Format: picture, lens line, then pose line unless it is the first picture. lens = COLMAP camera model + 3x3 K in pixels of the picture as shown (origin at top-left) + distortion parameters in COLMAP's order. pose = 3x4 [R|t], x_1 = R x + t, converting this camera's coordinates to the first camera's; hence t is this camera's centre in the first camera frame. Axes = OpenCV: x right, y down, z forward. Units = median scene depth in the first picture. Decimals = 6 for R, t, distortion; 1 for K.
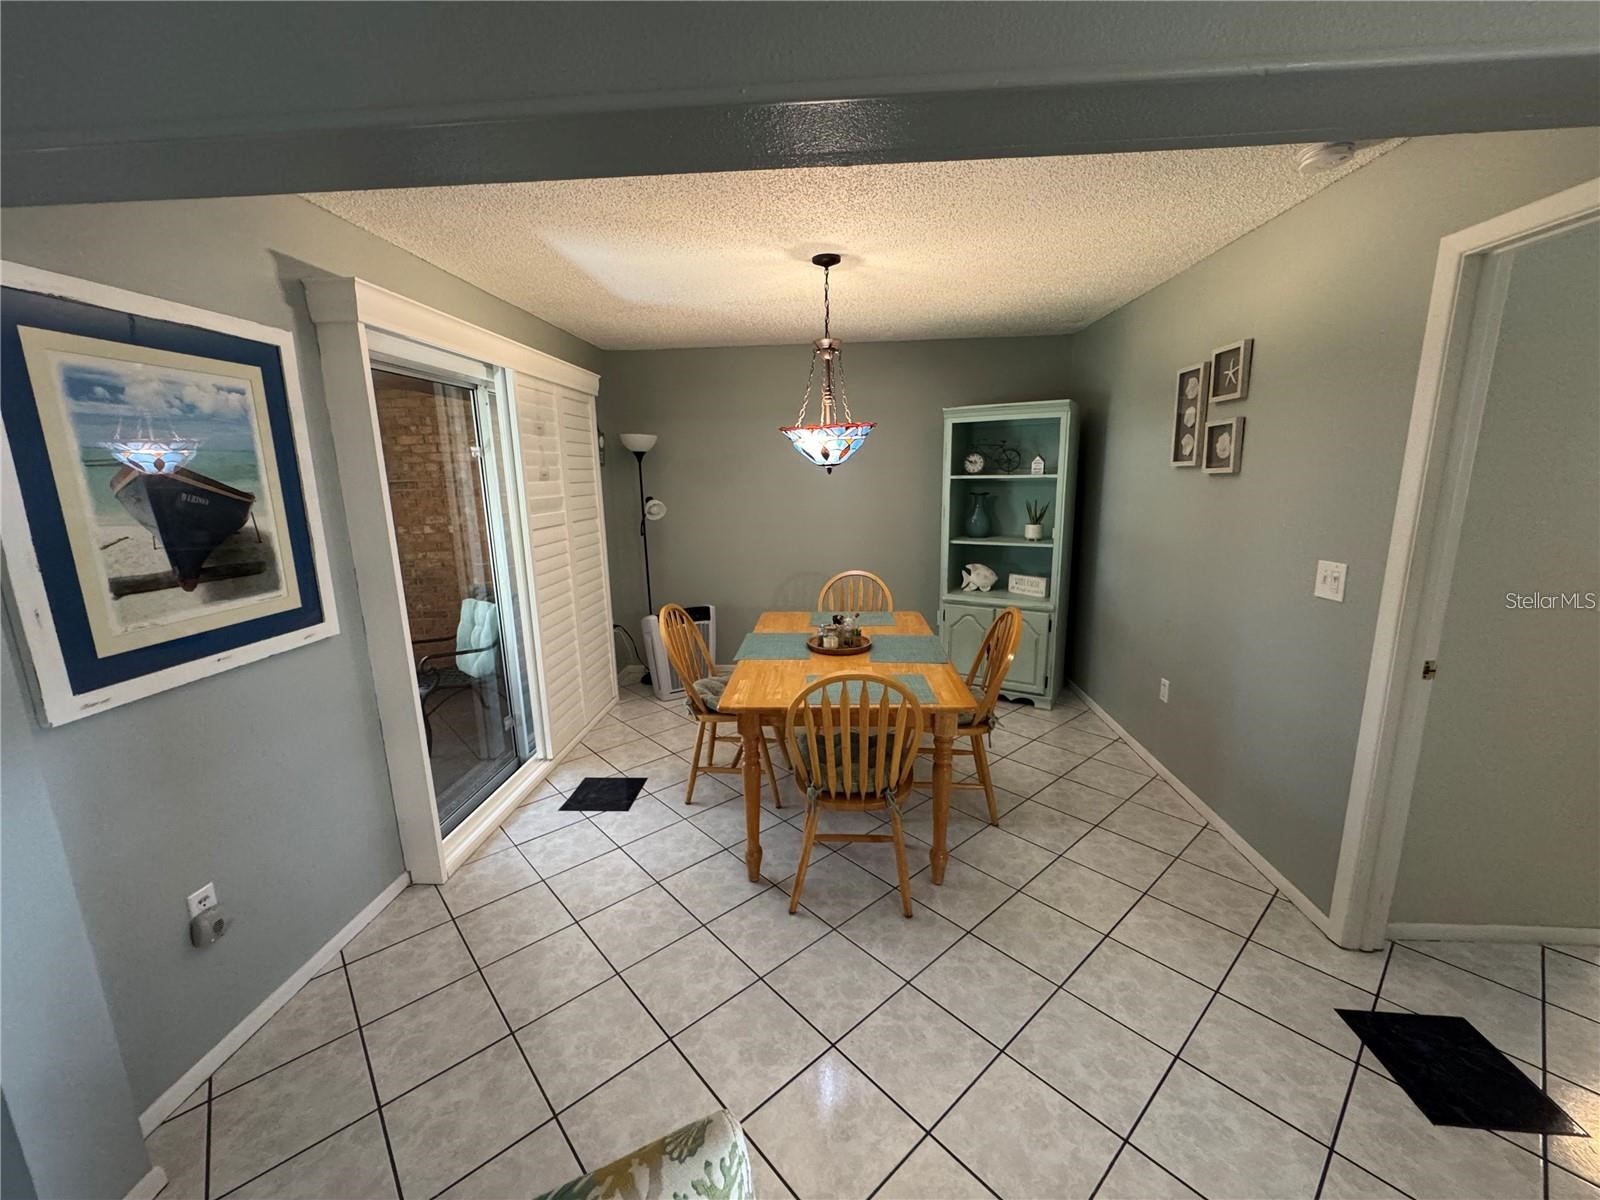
lens RADIAL K [[635.6, 0, 804.1], [0, 635.6, 601.7], [0, 0, 1]] dist [0.001121, -0.000455]
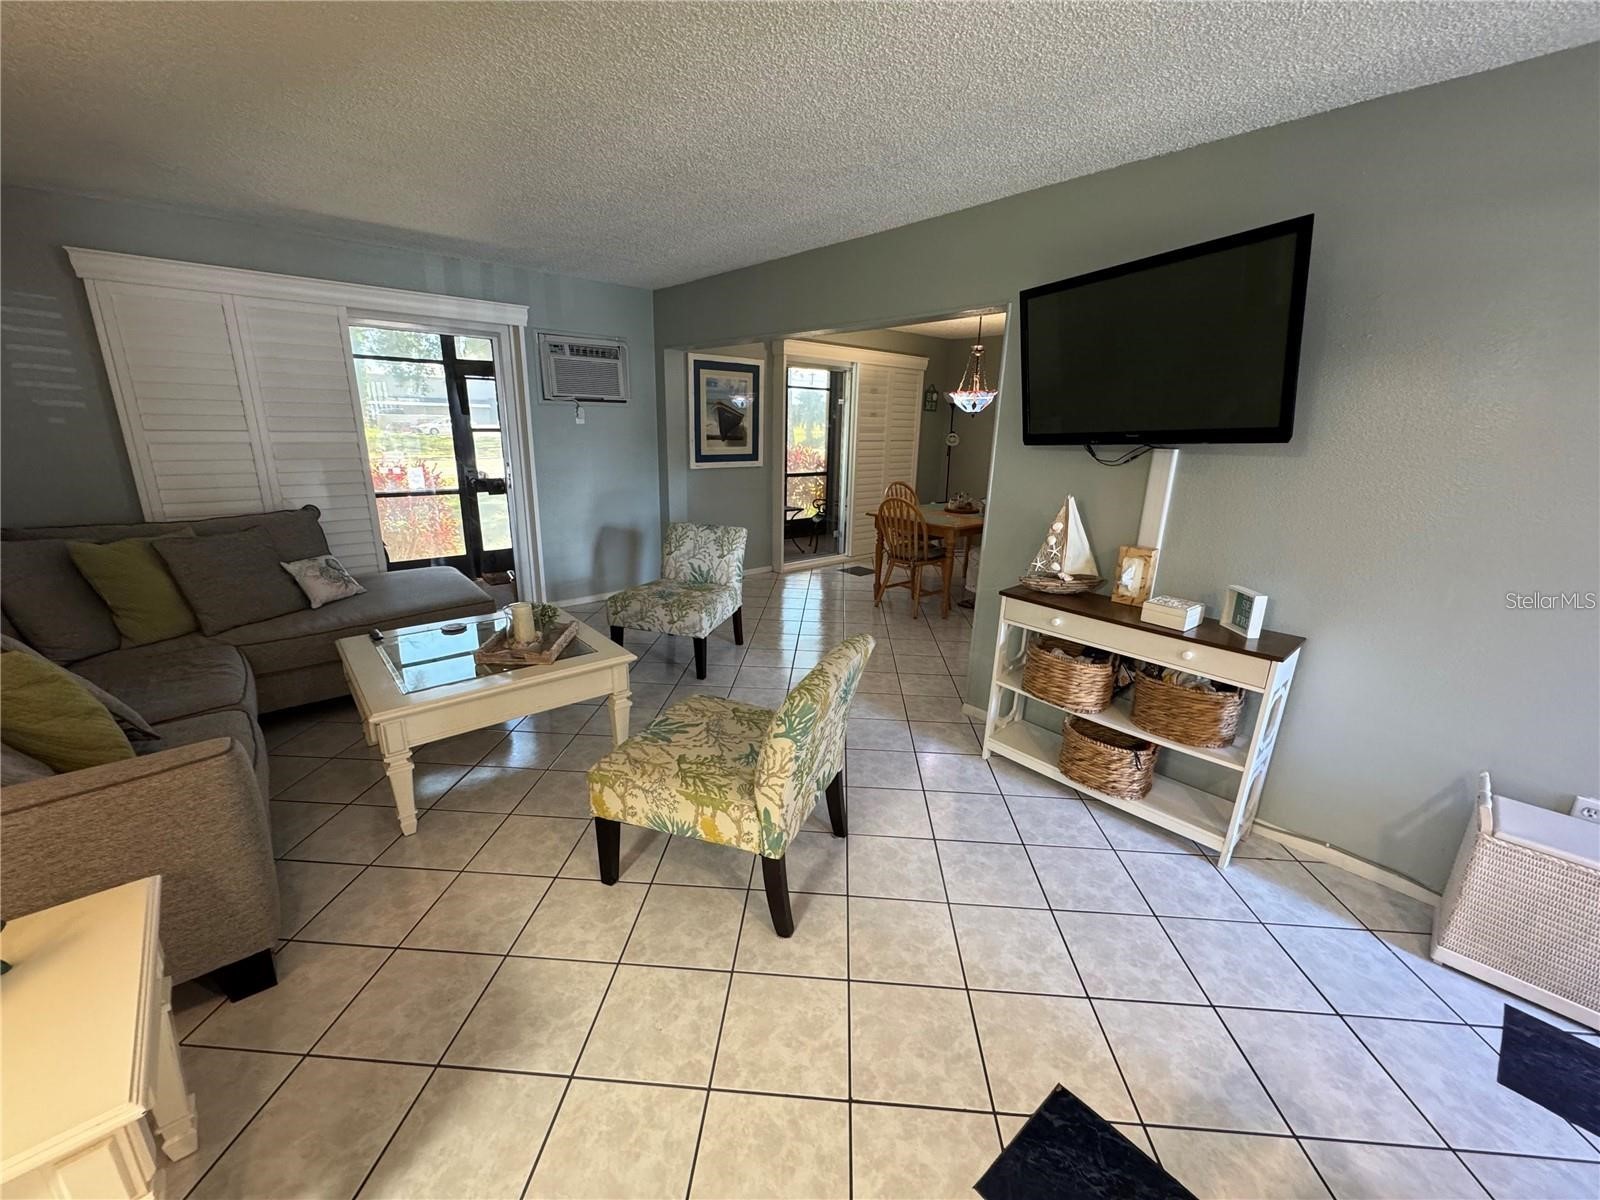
lens RADIAL K [[635.6, 0, 791.7], [0, 635.6, 597.3], [0, 0, 1]] dist [0.001121, -0.000455]
pose [[0.692897, 0.227374, -0.684247, 1.612918], [-0.180985, 0.973441, 0.140200, 0.223151], [0.697953, 0.026695, 0.715646, -1.036873]]
